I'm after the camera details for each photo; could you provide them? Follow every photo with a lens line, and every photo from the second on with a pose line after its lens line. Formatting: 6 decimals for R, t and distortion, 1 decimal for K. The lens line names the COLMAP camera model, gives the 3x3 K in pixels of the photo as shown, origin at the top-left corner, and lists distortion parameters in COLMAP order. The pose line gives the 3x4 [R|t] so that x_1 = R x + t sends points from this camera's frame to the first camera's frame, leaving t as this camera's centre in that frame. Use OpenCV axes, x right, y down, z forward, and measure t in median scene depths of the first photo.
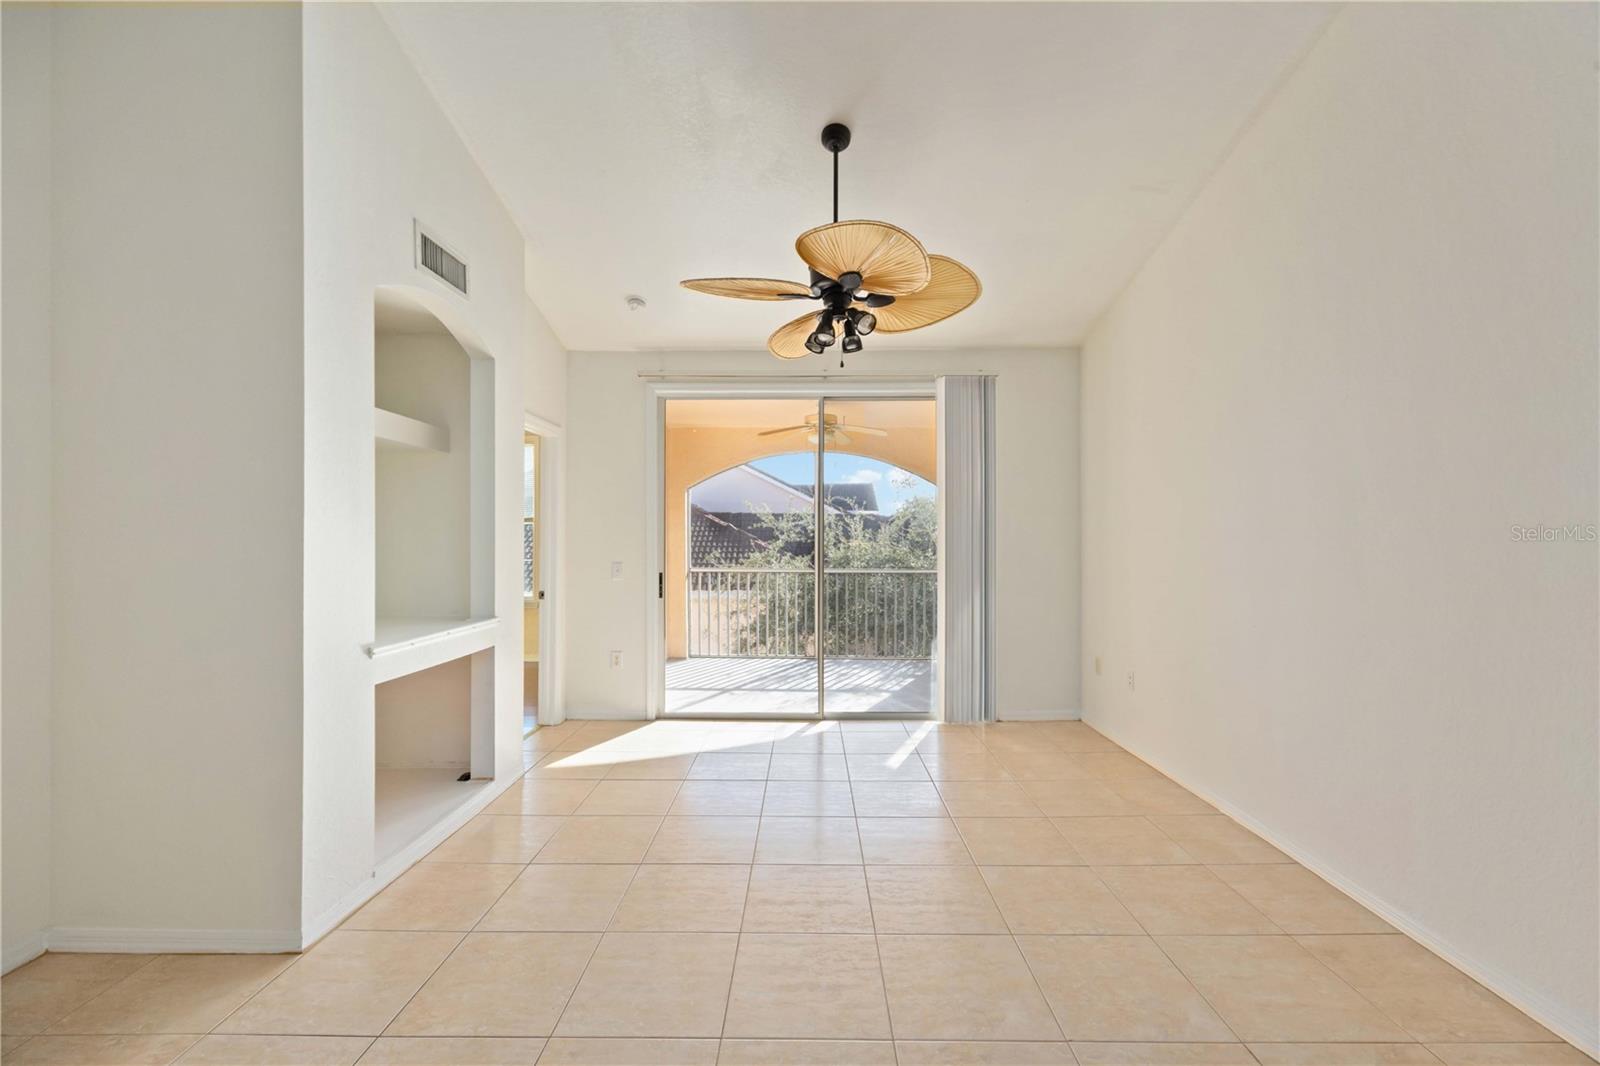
lens RADIAL K [[609.3, 0, 800.7], [0, 609.3, 545.8], [0, 0, 1]] dist [0.000286, 0.000263]
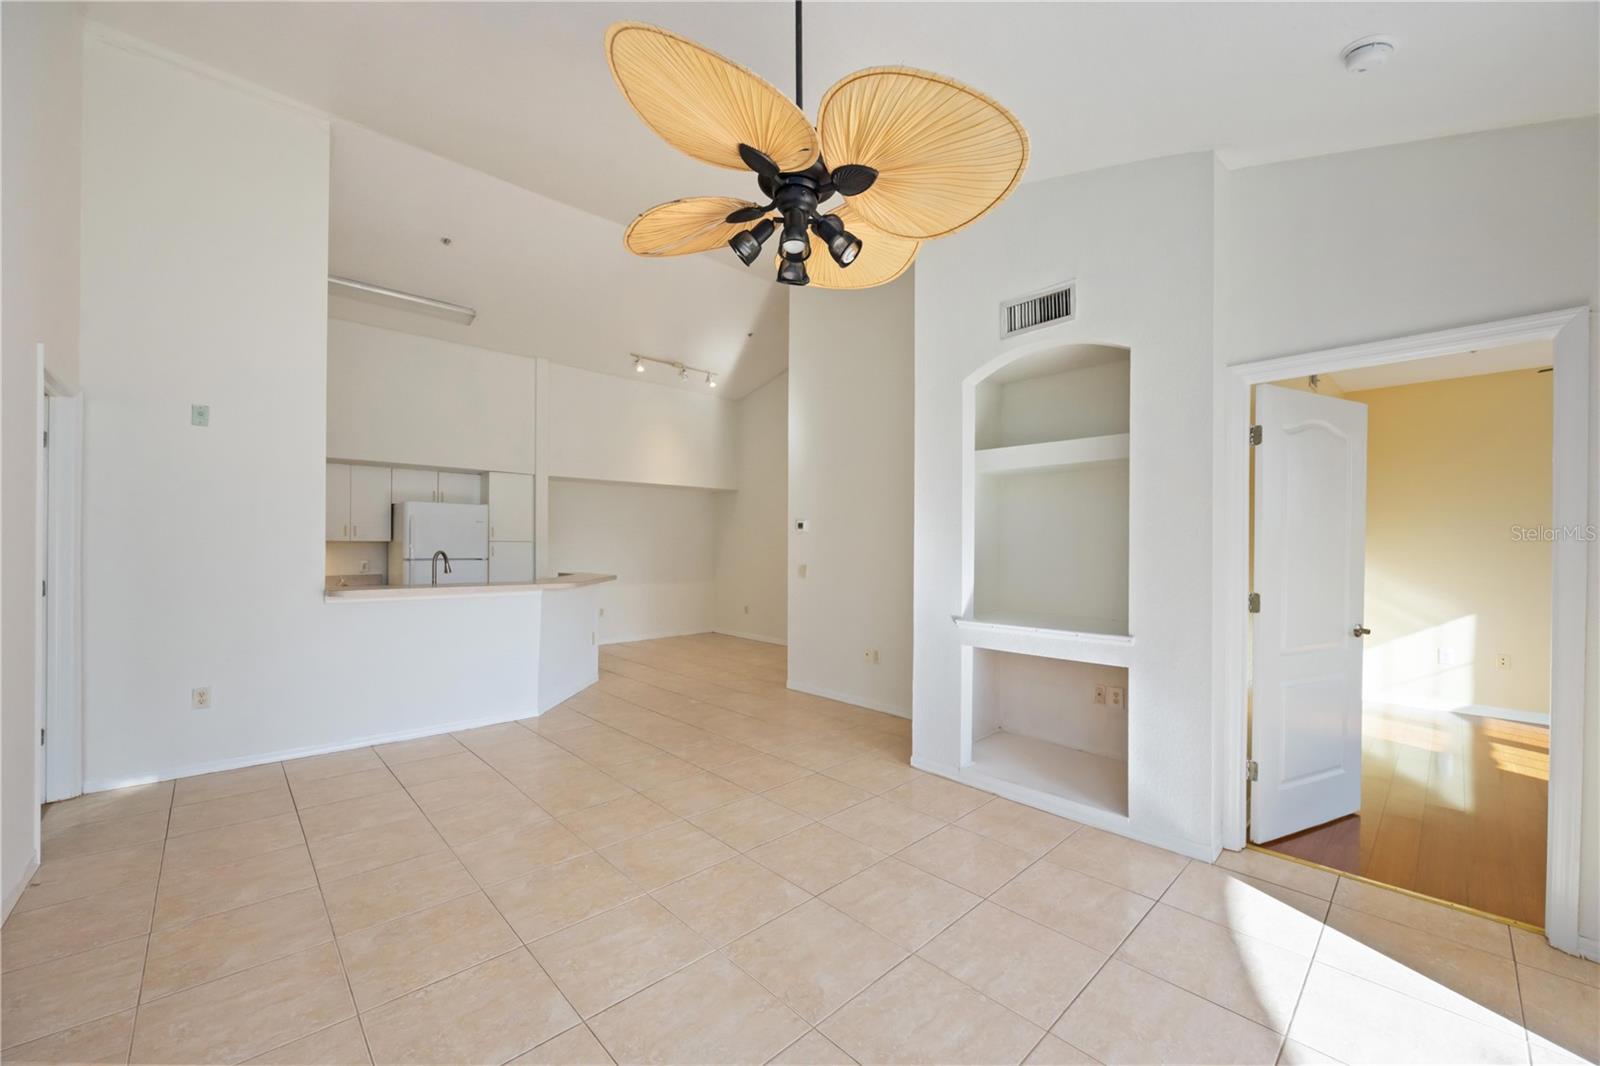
lens RADIAL K [[609.3, 0, 800.7], [0, 609.3, 545.8], [0, 0, 1]] dist [0.000286, 0.000263]
pose [[-0.731575, -0.003451, -0.681752, 0.557220], [-0.006629, 0.999976, 0.002053, -0.015234], [0.681728, 0.006021, -0.731581, 1.627085]]
